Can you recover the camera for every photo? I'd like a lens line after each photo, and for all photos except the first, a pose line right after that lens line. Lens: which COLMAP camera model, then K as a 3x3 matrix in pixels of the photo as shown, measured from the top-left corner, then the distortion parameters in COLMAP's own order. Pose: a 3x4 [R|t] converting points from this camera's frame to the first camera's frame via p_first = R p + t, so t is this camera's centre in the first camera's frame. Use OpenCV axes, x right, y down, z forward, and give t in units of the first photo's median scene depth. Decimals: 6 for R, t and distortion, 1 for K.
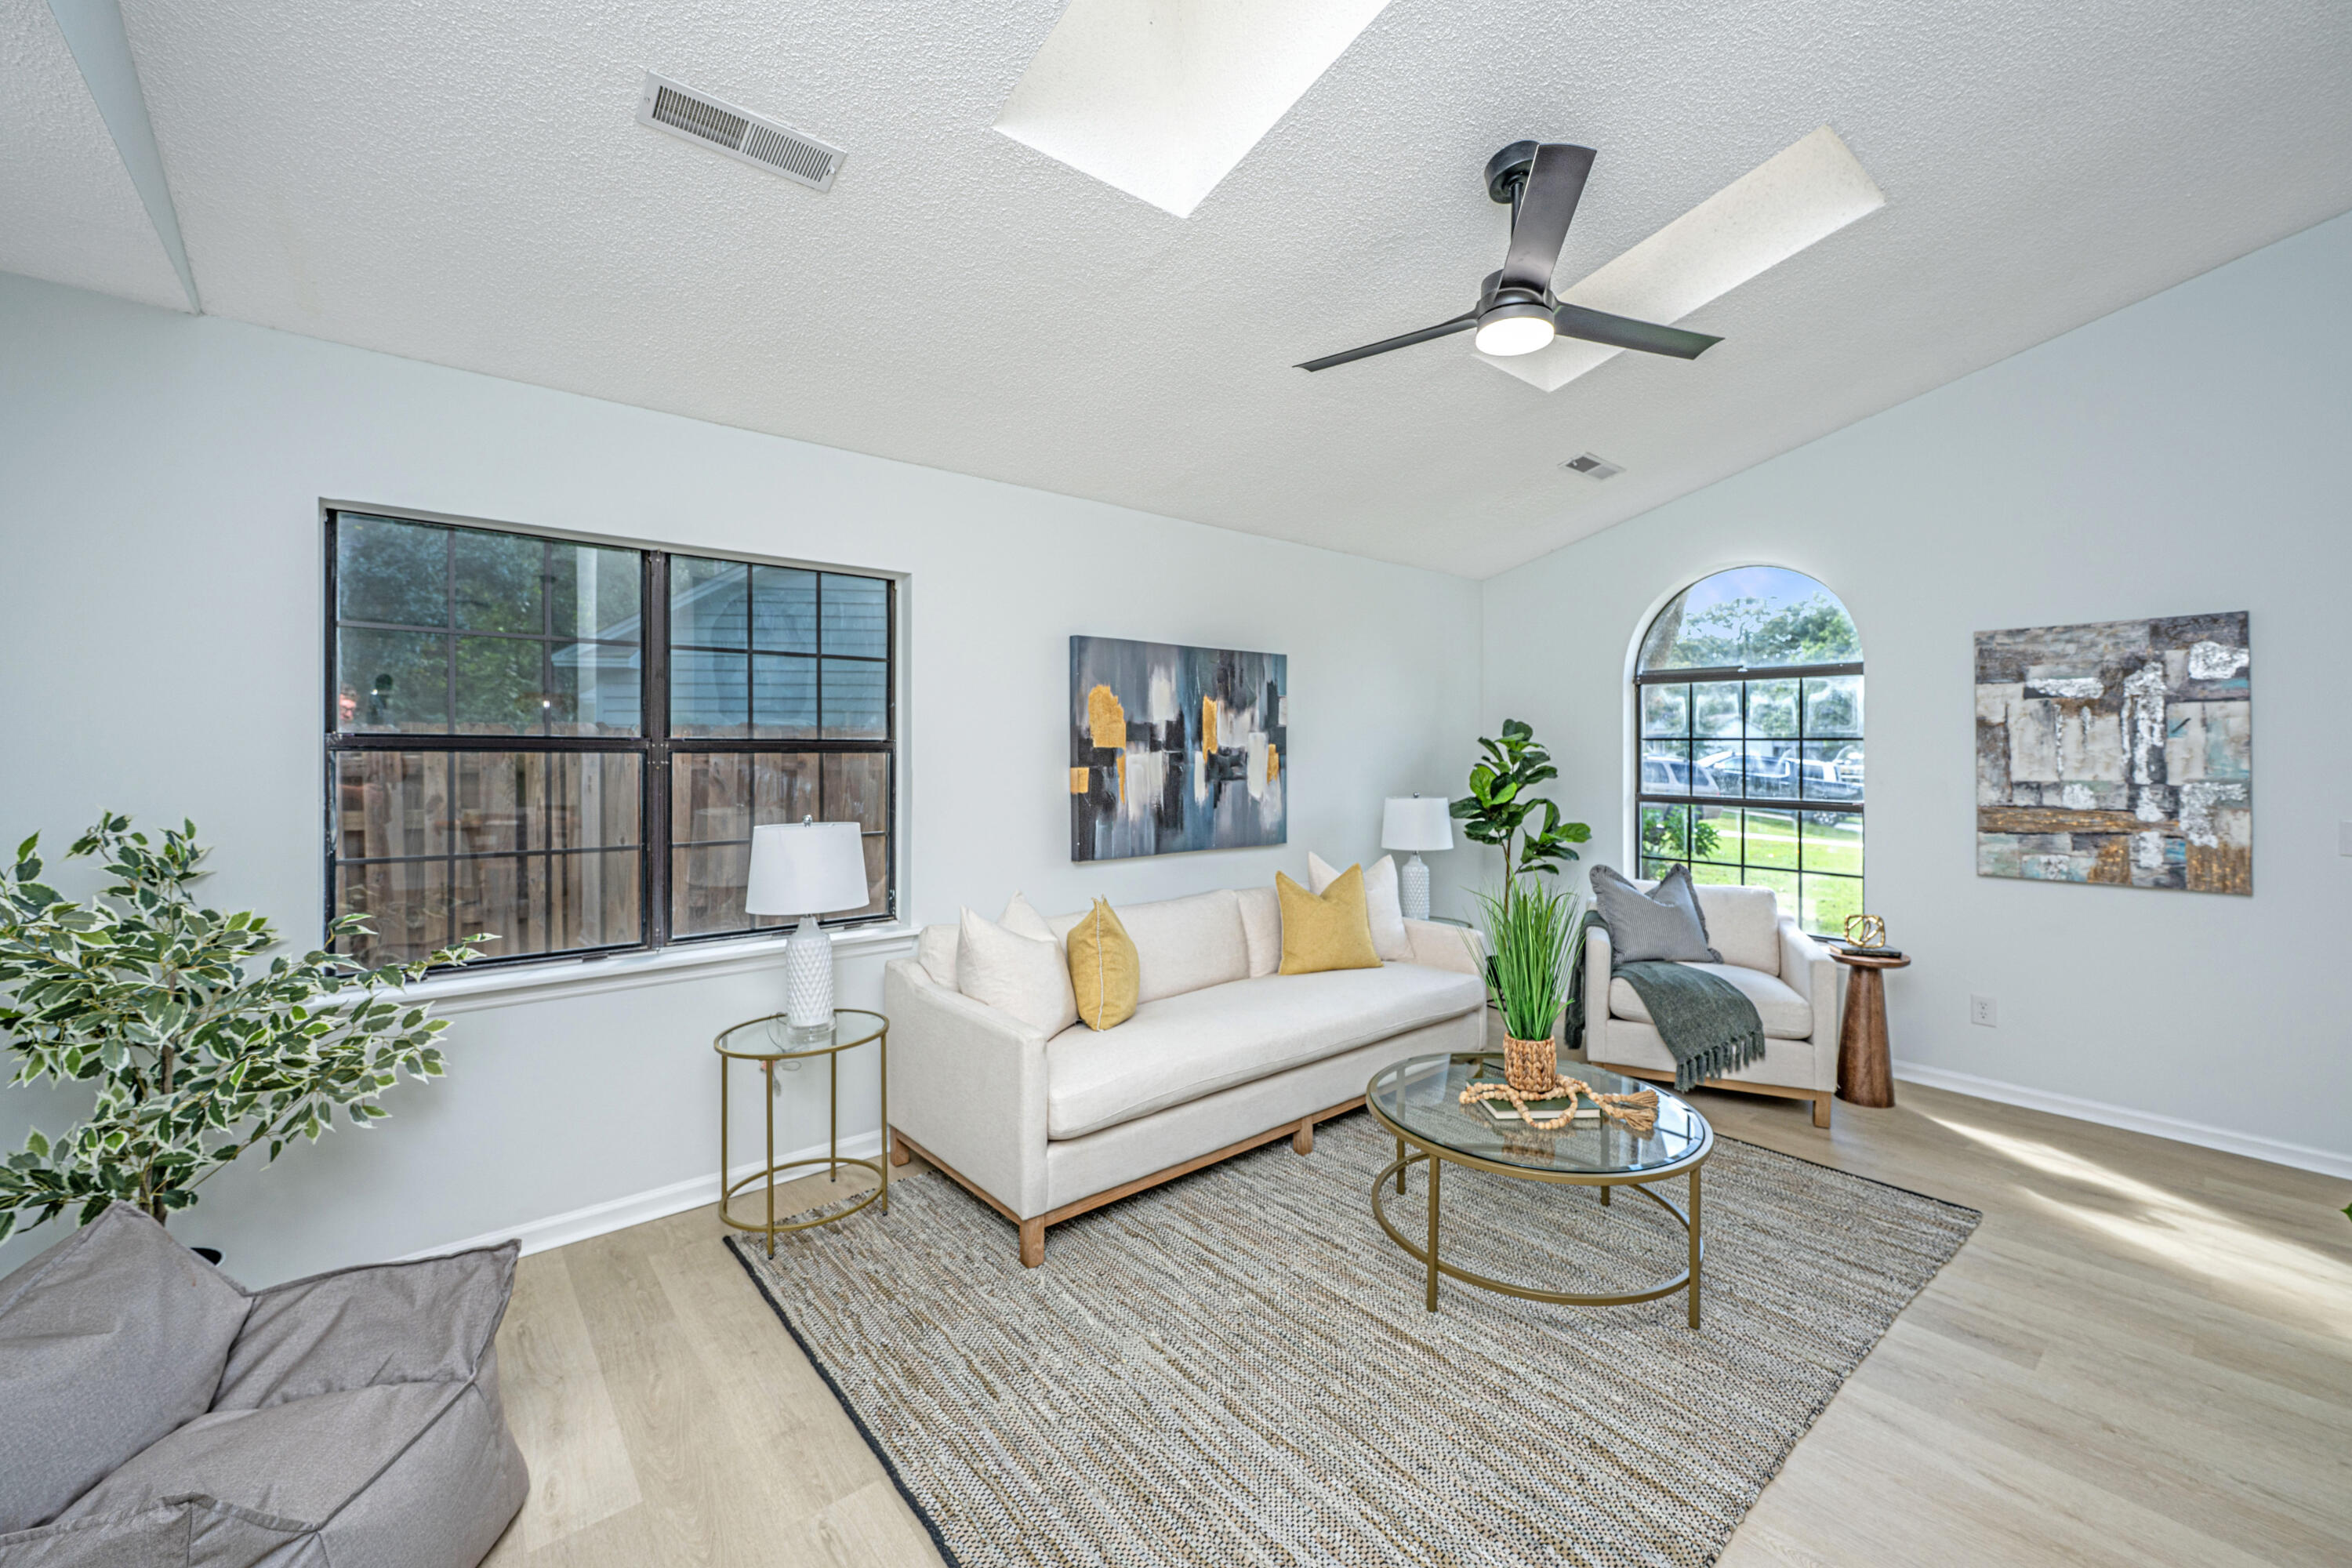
lens RADIAL K [[950.7, 0, 1176.9], [0, 950.7, 741.2], [0, 0, 1]] dist [0.000684, 0.000036]
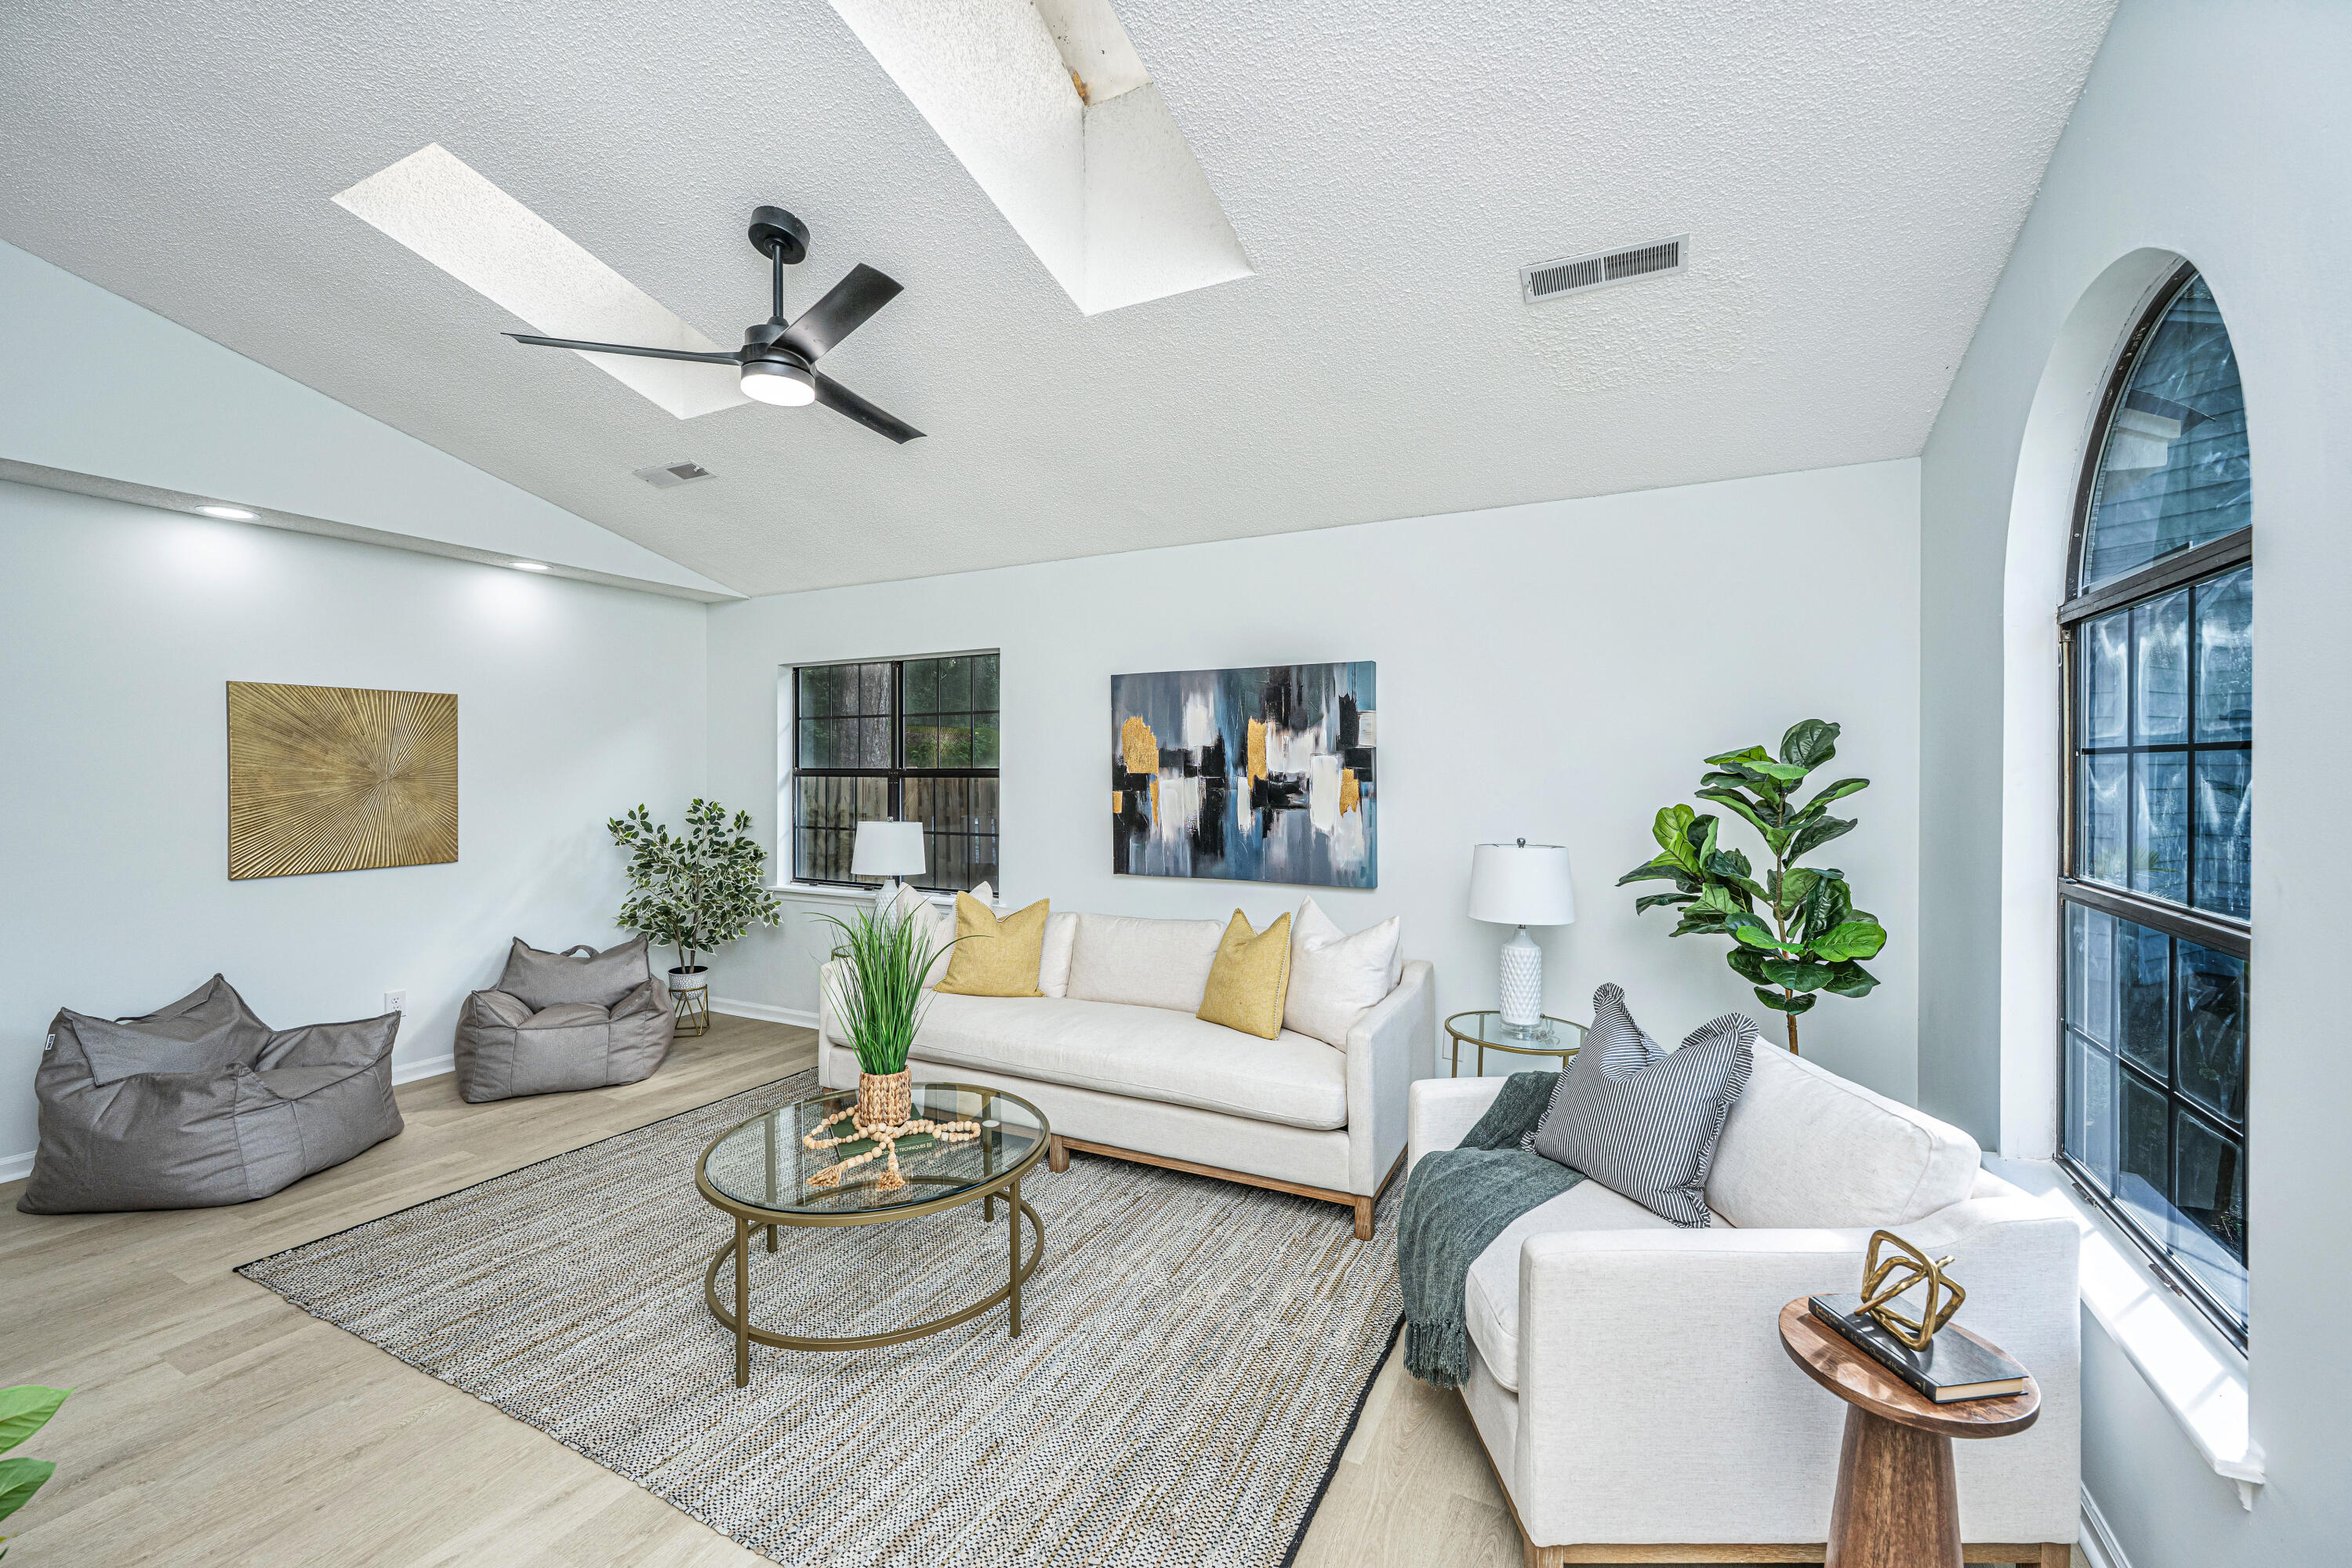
lens RADIAL K [[950.7, 0, 1184.9], [0, 950.7, 781.5], [0, 0, 1]] dist [0.000684, 0.000036]
pose [[0.389047, 0.013691, -0.921116, 0.965331], [0.014474, 0.999675, 0.020972, -0.006341], [0.921104, -0.021491, 0.388723, 0.626041]]
